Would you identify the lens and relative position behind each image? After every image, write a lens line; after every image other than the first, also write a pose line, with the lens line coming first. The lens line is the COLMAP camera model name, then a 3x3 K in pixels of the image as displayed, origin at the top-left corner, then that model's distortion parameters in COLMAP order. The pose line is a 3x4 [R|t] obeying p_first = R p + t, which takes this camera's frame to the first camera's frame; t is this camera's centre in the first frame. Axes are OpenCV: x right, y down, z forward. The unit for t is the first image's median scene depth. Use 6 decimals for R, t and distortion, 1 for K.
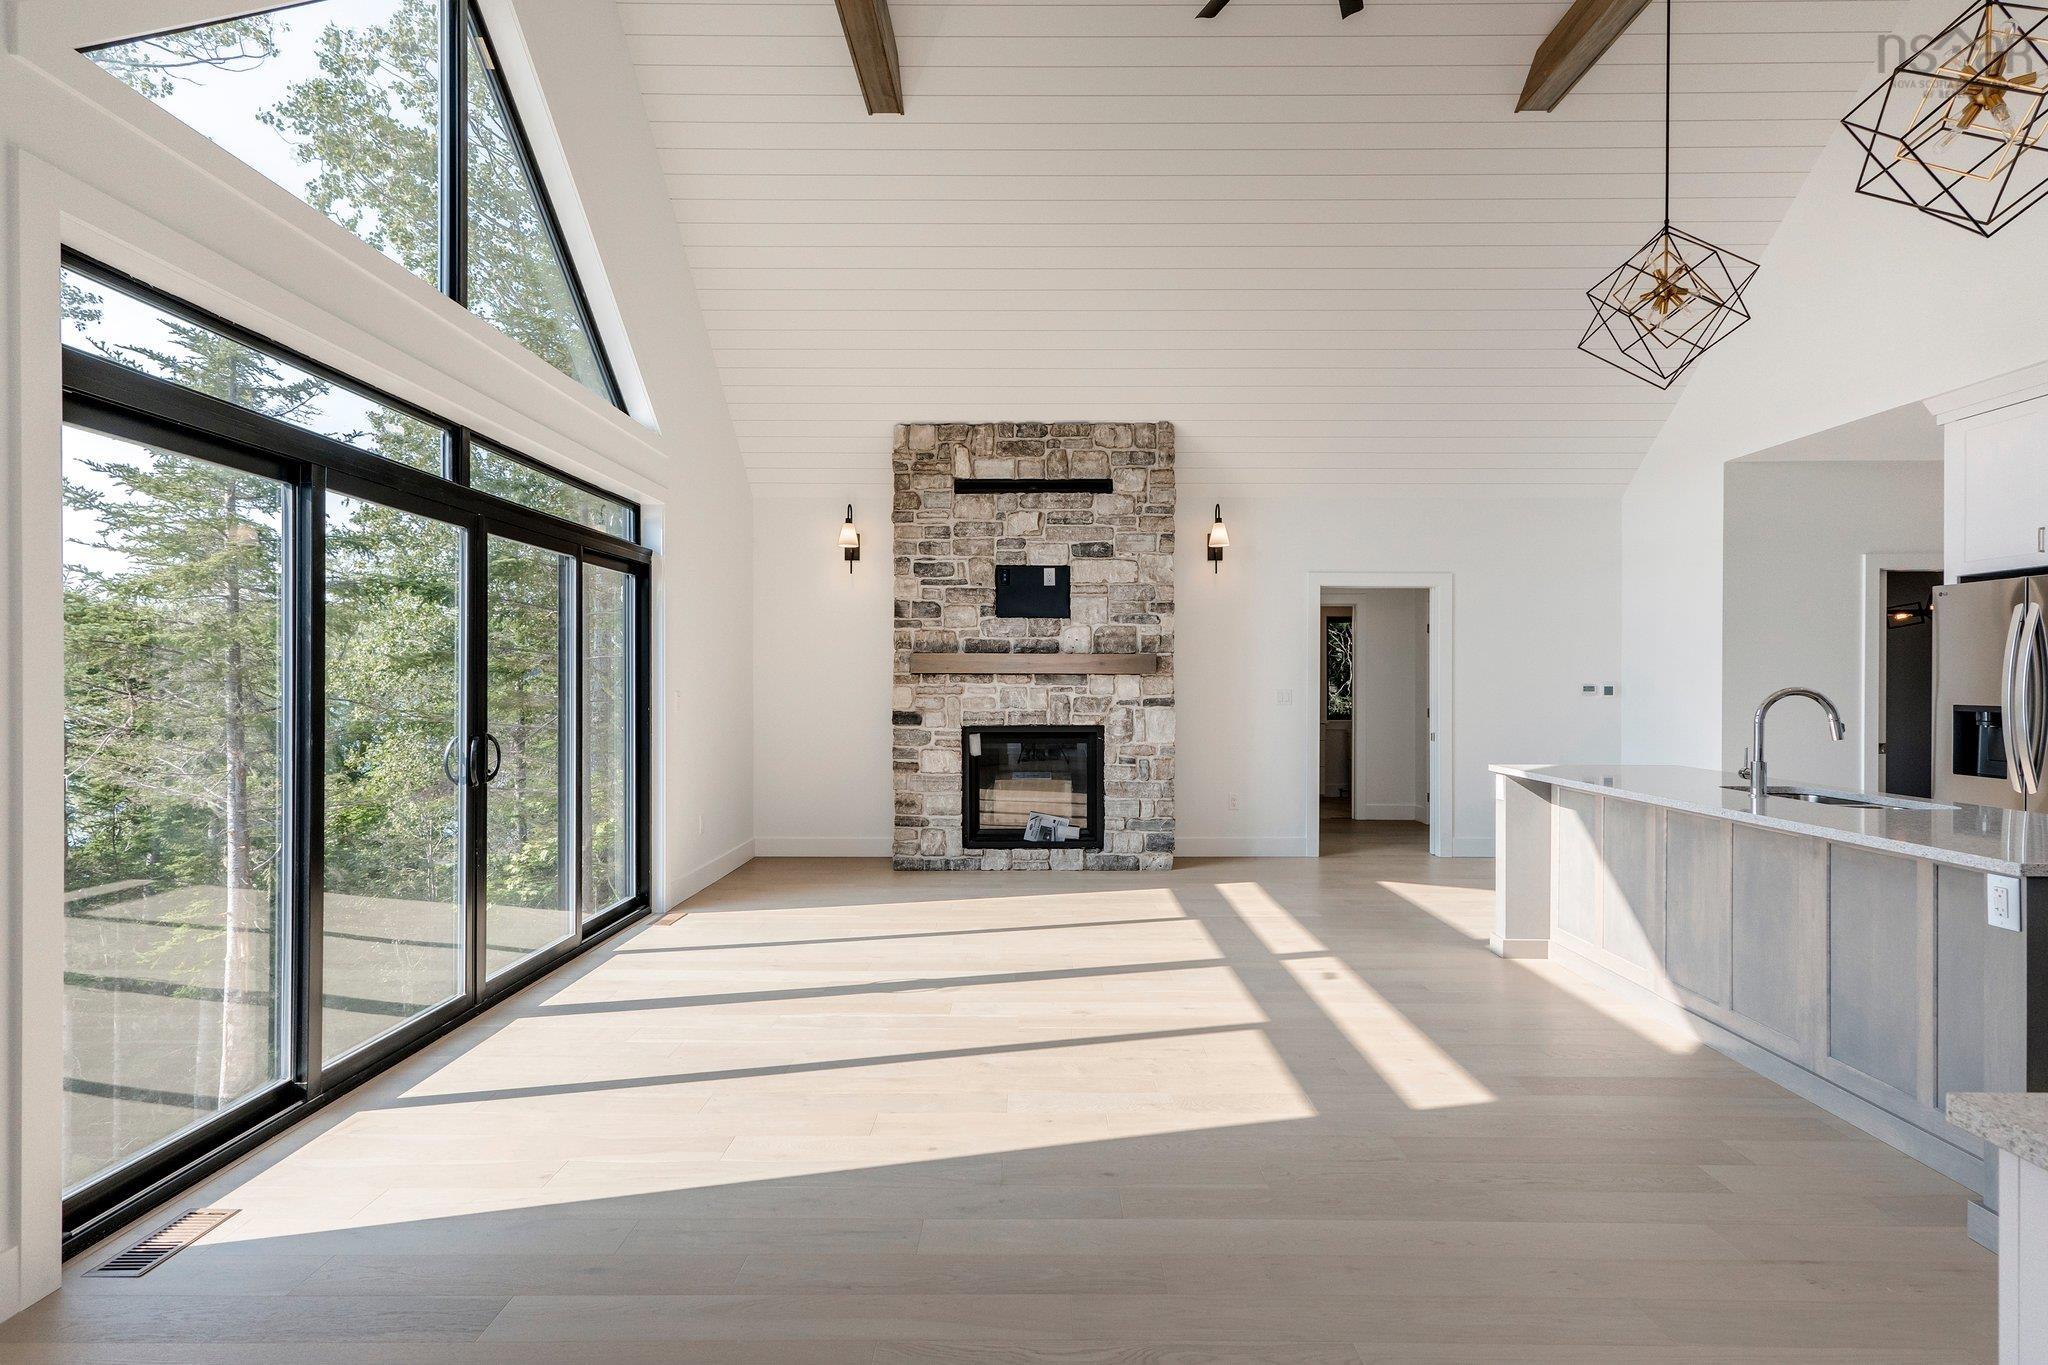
lens RADIAL K [[1006.8, 0, 1032.2], [0, 1006.8, 677.3], [0, 0, 1]] dist [0.000778, 0.001251]
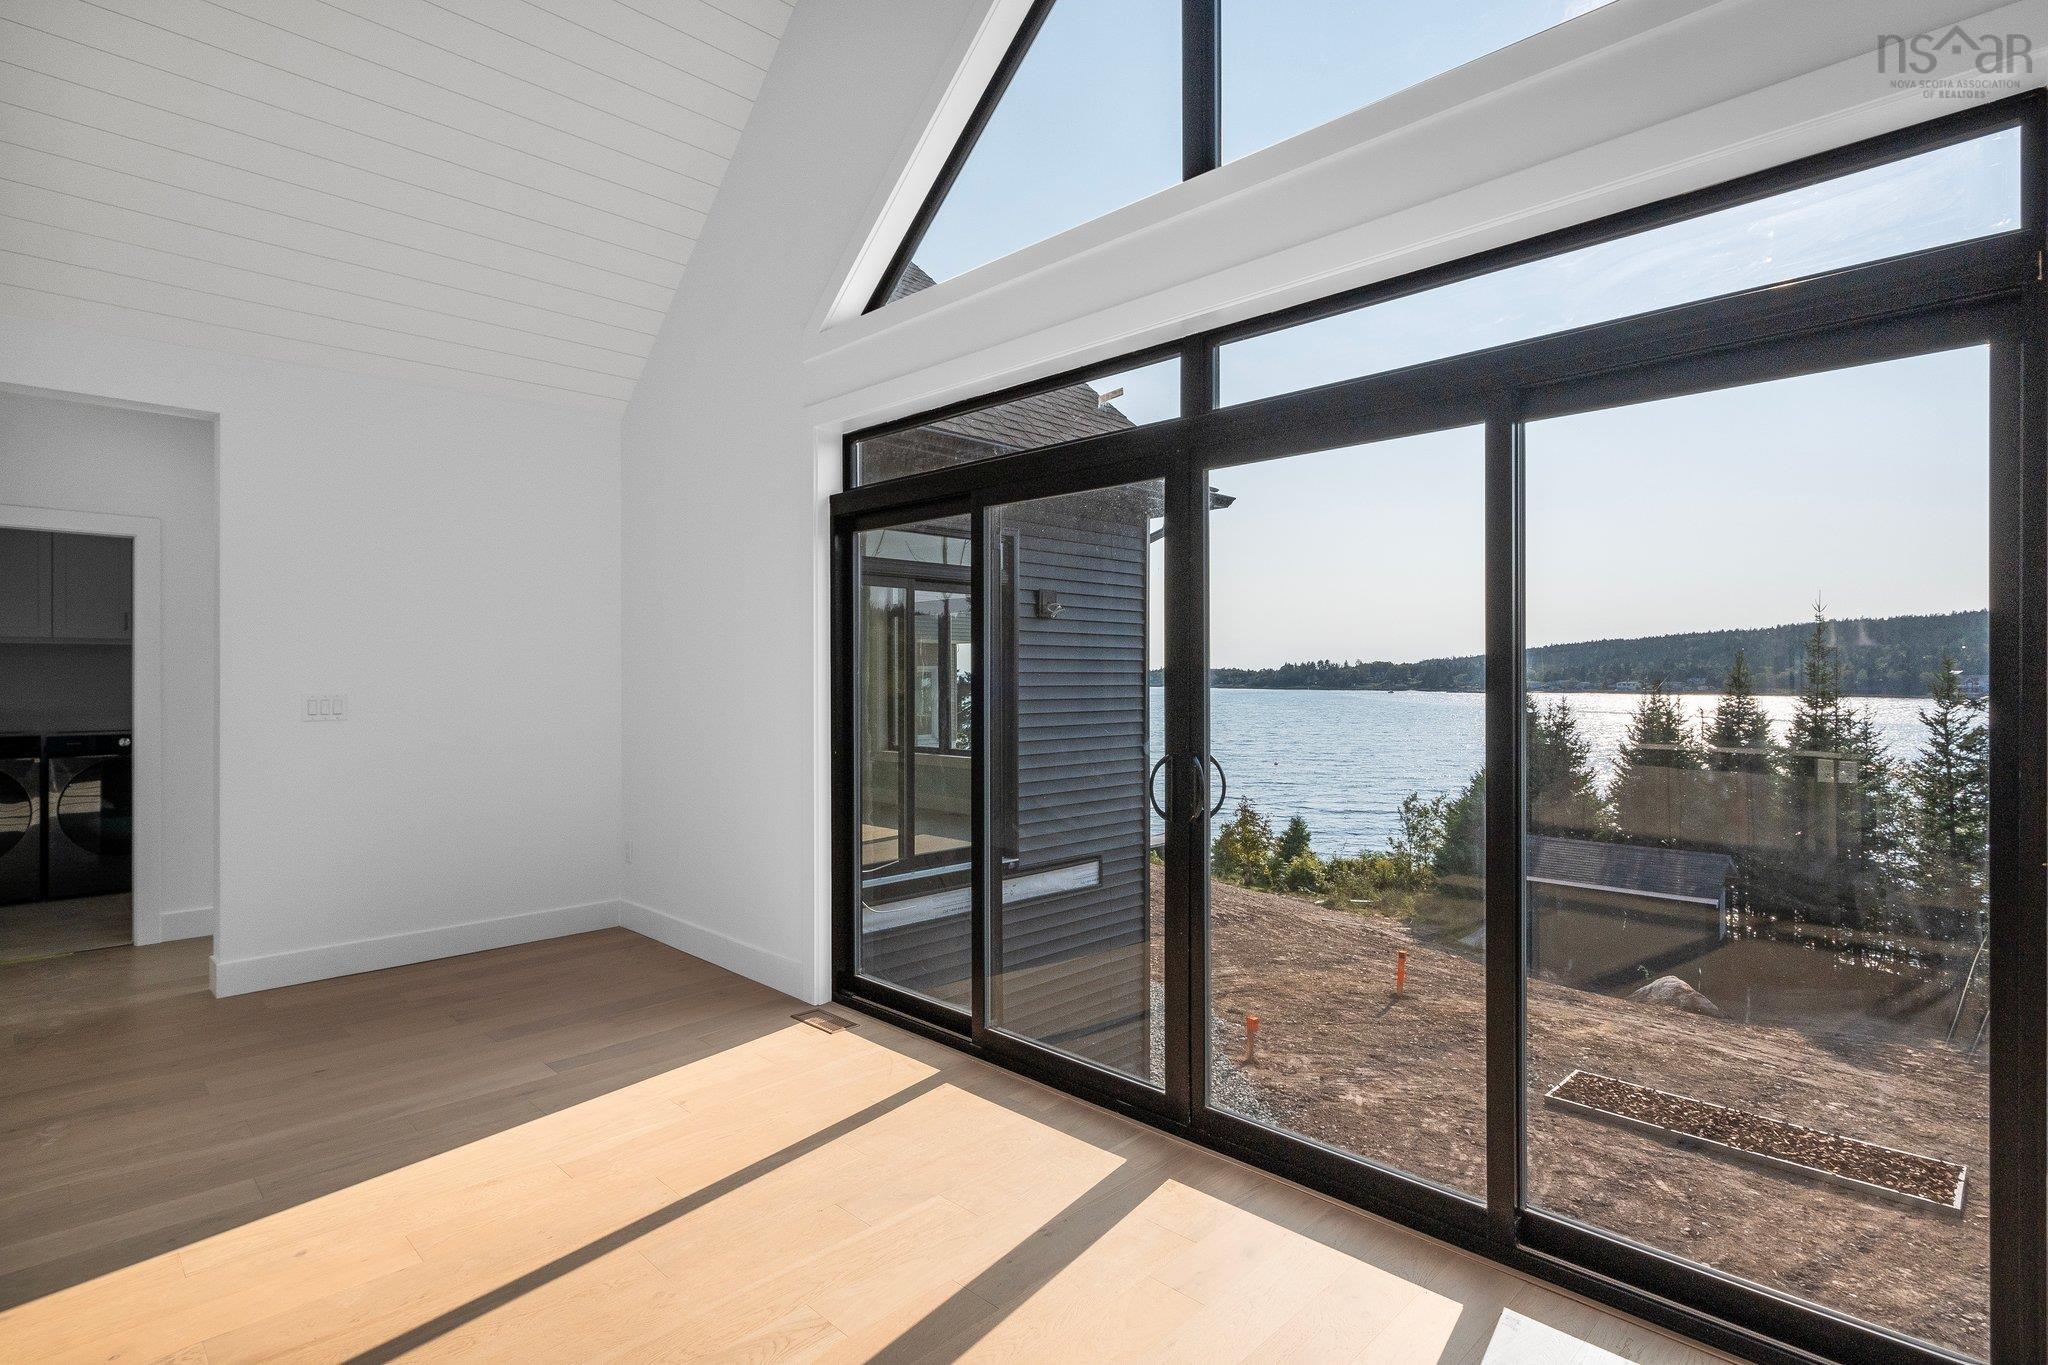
lens RADIAL K [[1021.8, 0, 1021.1], [0, 1021.8, 676.5], [0, 0, 1]] dist [-0.000984, -0.000331]
pose [[-0.701500, 0.001846, -0.712667, 0.032815], [0.005473, 0.999981, -0.002797, 0.002173], [0.712649, -0.005863, -0.701496, 0.809588]]
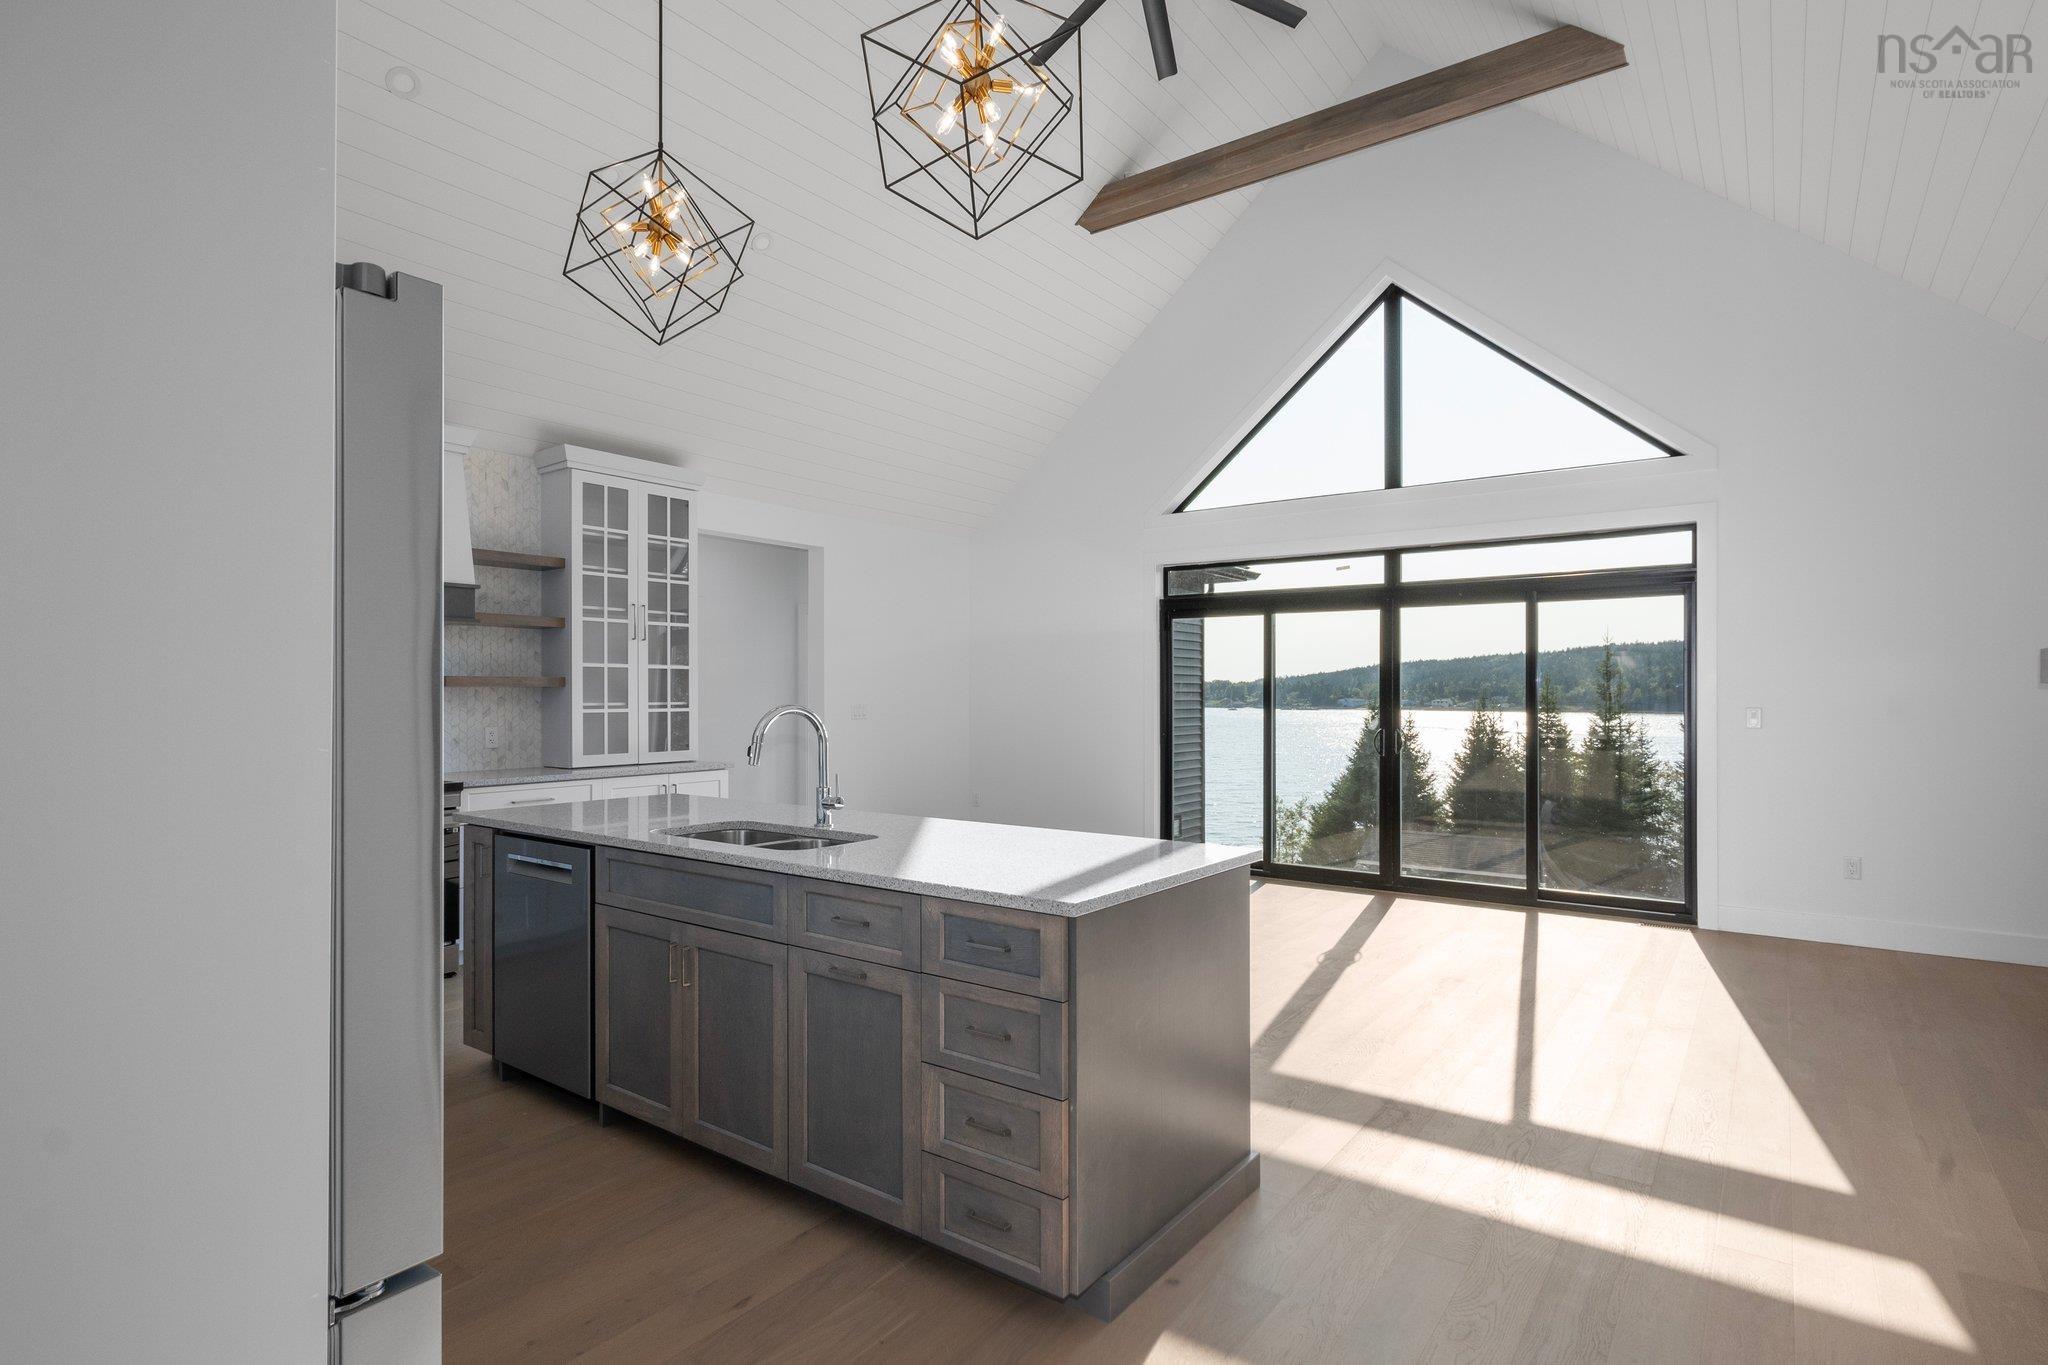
lens RADIAL K [[1021.8, 0, 1021.1], [0, 1021.8, 676.5], [0, 0, 1]] dist [-0.000984, -0.000331]
pose [[-0.588846, -0.013861, -0.808126, 0.691475], [0.003267, 0.999804, -0.019529, 0.001266], [0.808239, -0.014140, -0.588685, 0.855553]]
